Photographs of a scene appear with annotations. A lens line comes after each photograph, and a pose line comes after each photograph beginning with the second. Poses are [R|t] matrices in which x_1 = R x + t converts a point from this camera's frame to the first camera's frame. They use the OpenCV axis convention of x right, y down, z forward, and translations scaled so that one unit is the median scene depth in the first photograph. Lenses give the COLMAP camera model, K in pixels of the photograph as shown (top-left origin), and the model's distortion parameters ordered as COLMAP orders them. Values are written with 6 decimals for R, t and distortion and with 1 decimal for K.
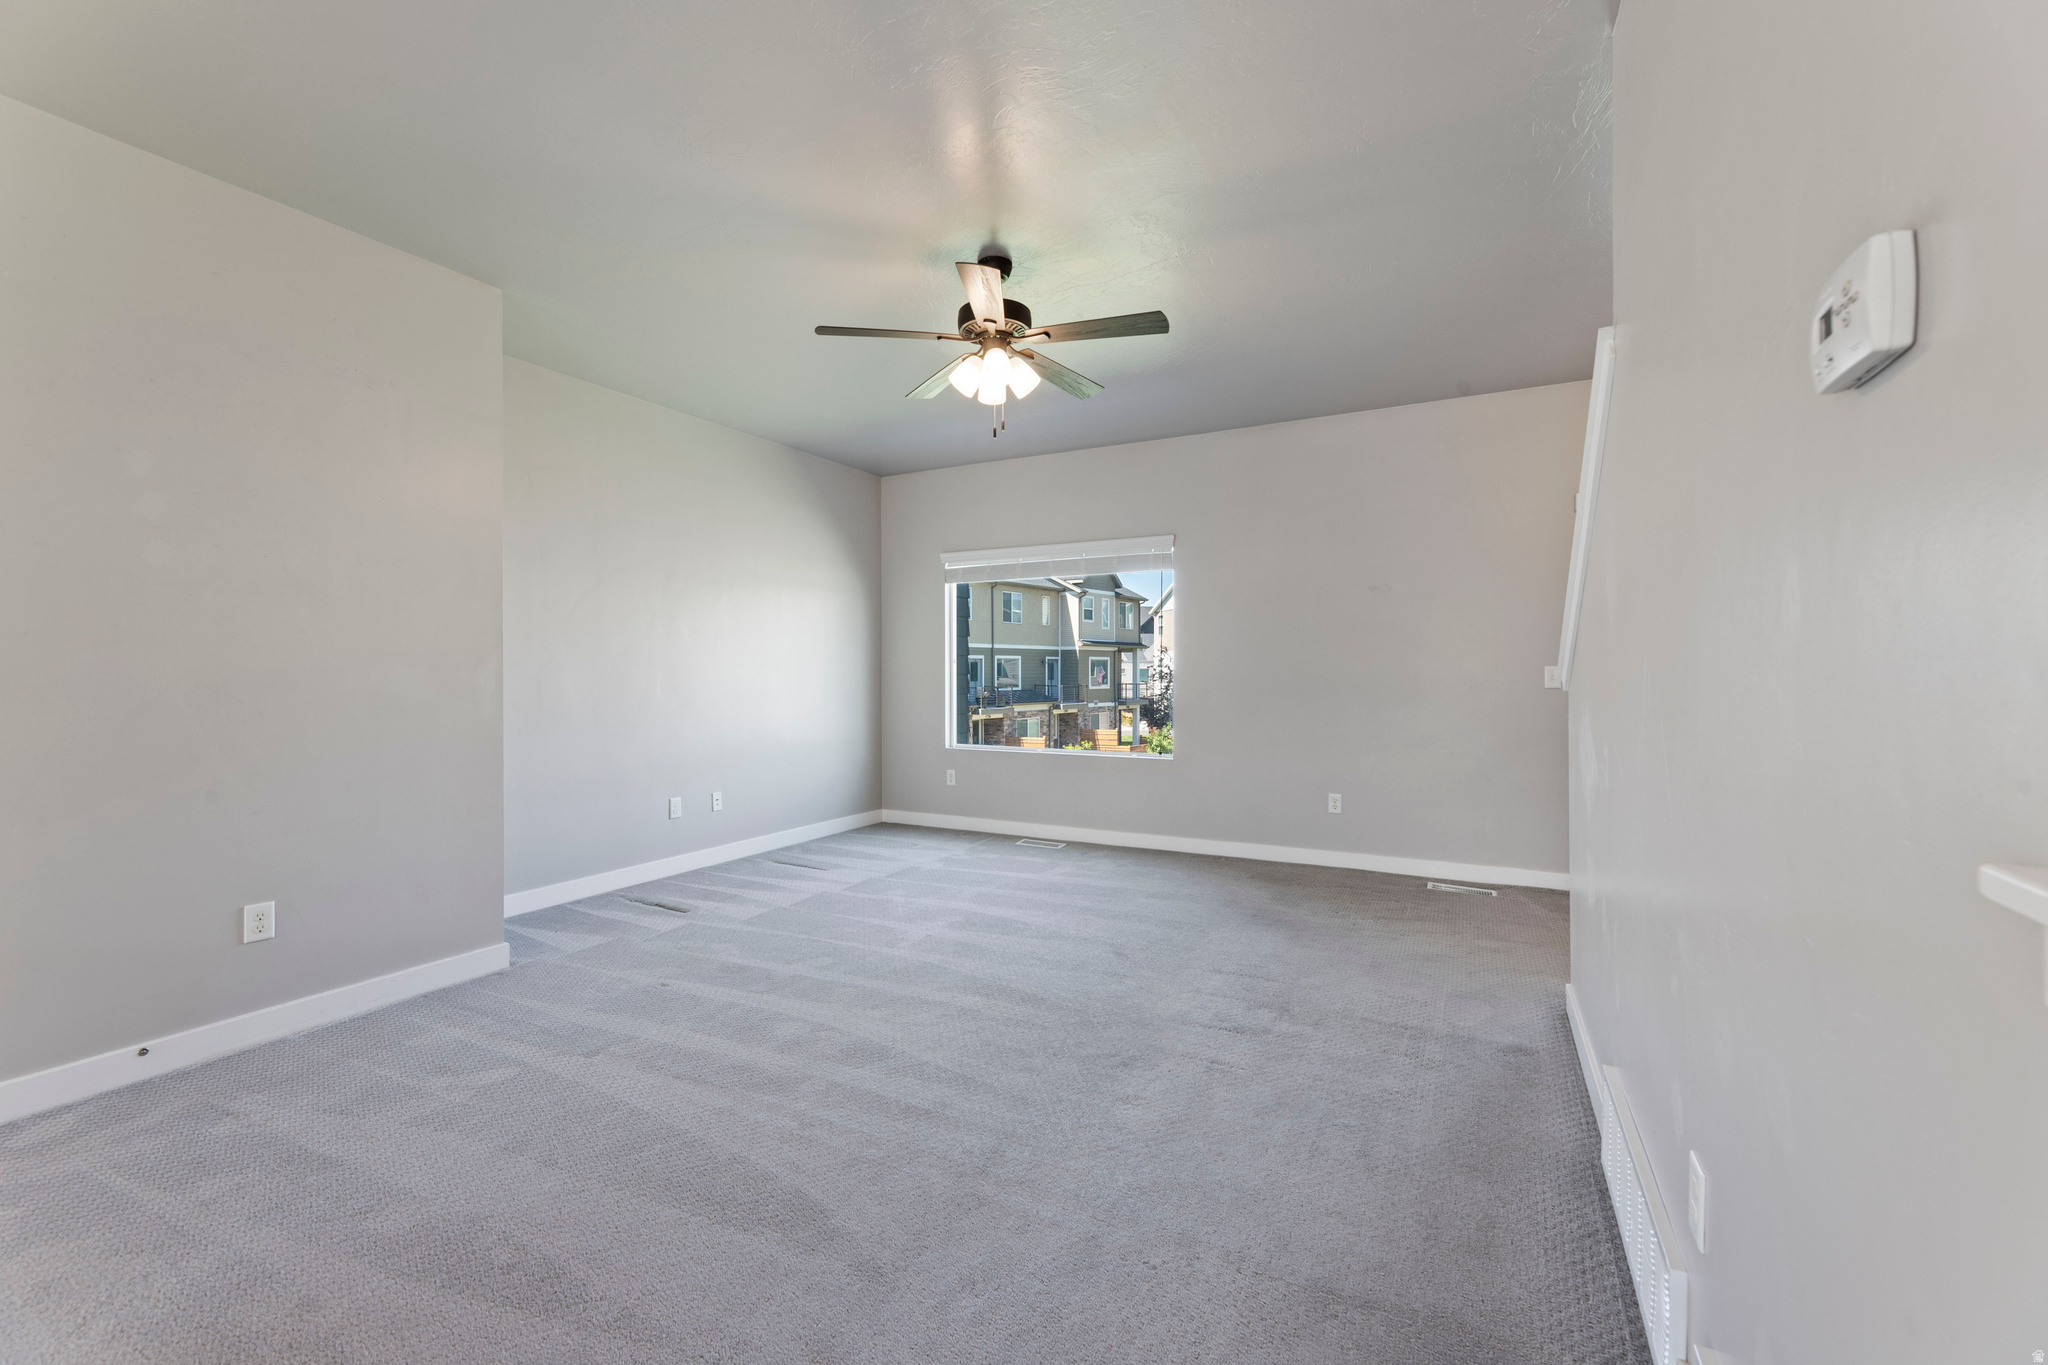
lens RADIAL K [[843.9, 0, 1024.0], [0, 843.9, 682.5], [0, 0, 1]] dist [0.000411, 0.000646]
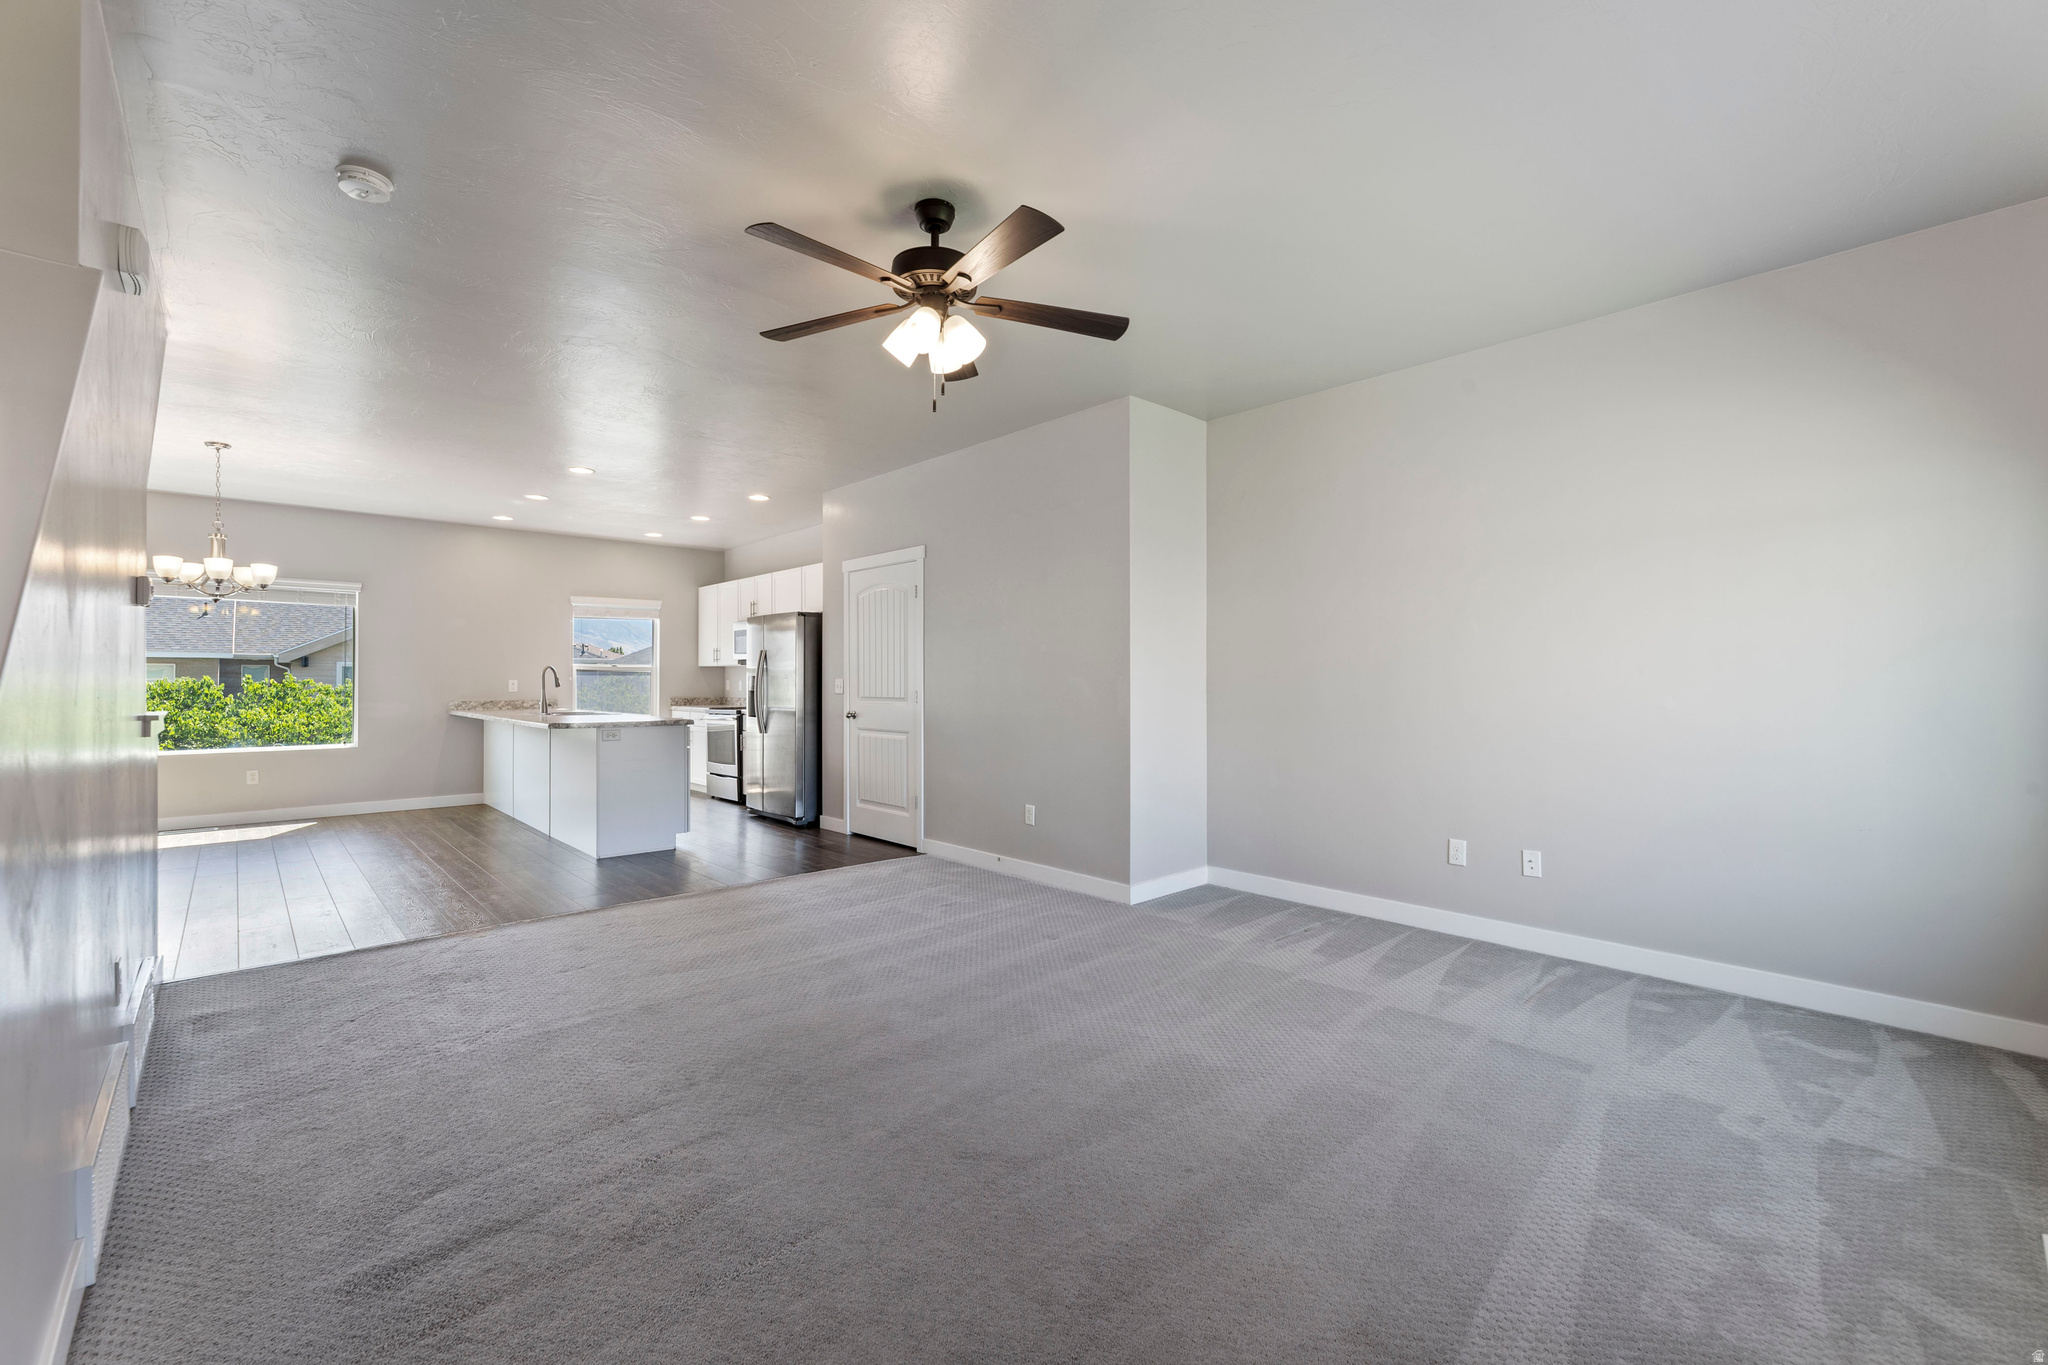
lens RADIAL K [[843.9, 0, 1024.0], [0, 843.9, 682.5], [0, 0, 1]] dist [0.000411, 0.000646]
pose [[-0.320845, 0.003754, -0.947124, 0.406022], [-0.013360, 0.999875, 0.008489, -0.011837], [0.947037, 0.015378, -0.320755, 0.736899]]
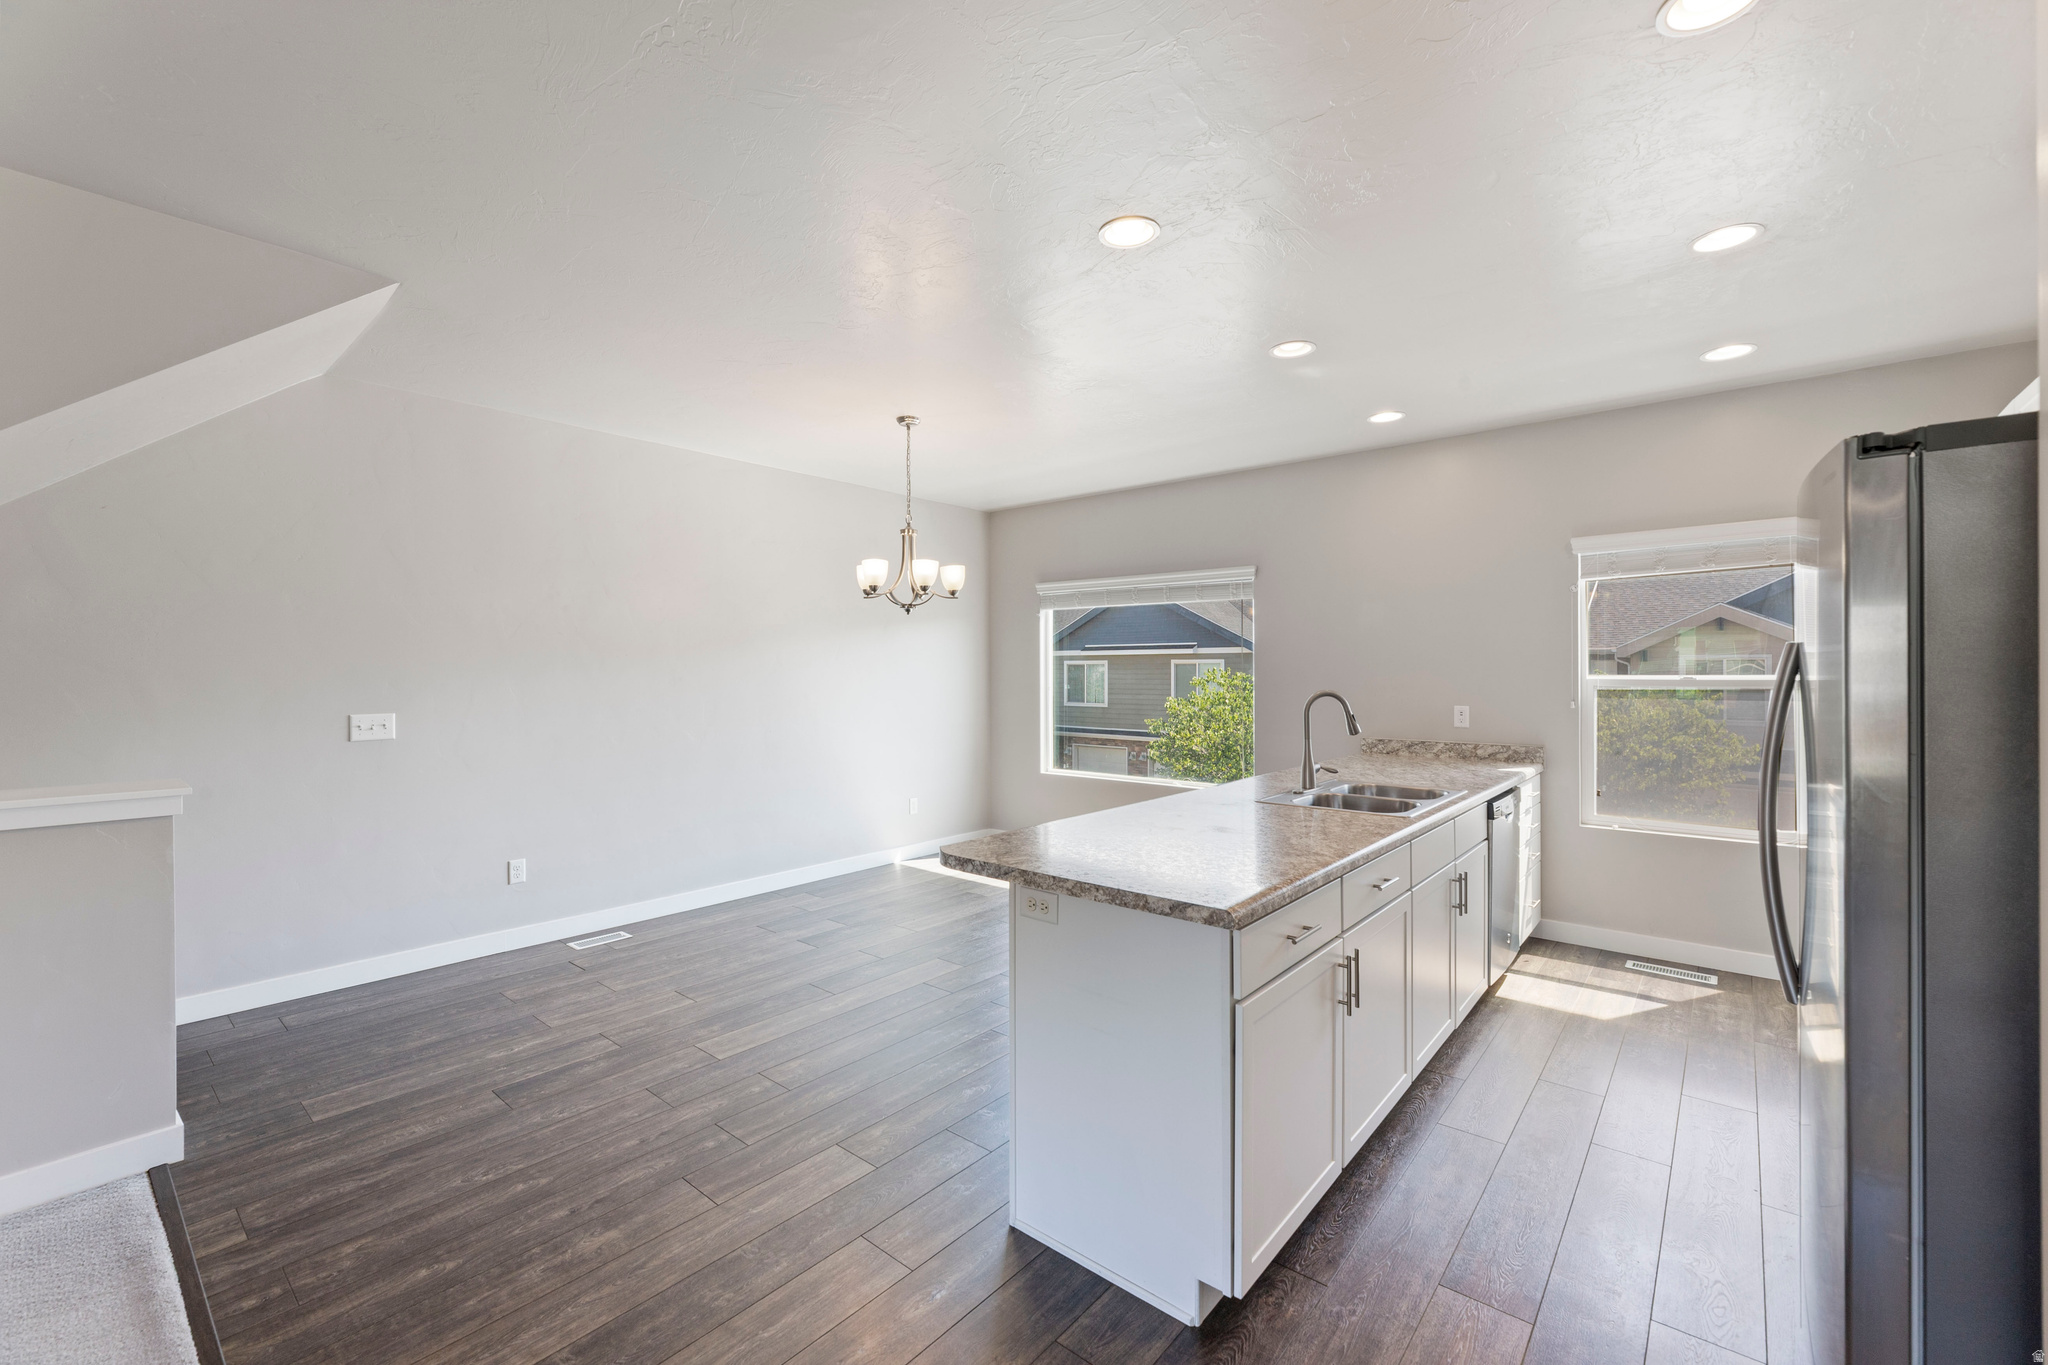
lens RADIAL K [[843.9, 0, 1024.0], [0, 843.9, 682.5], [0, 0, 1]] dist [0.000411, 0.000646]
pose [[-0.977083, 0.003017, 0.212835, -0.439718], [0.009312, 0.999548, 0.028576, -0.040617], [-0.212653, 0.029903, -0.976670, 0.315218]]
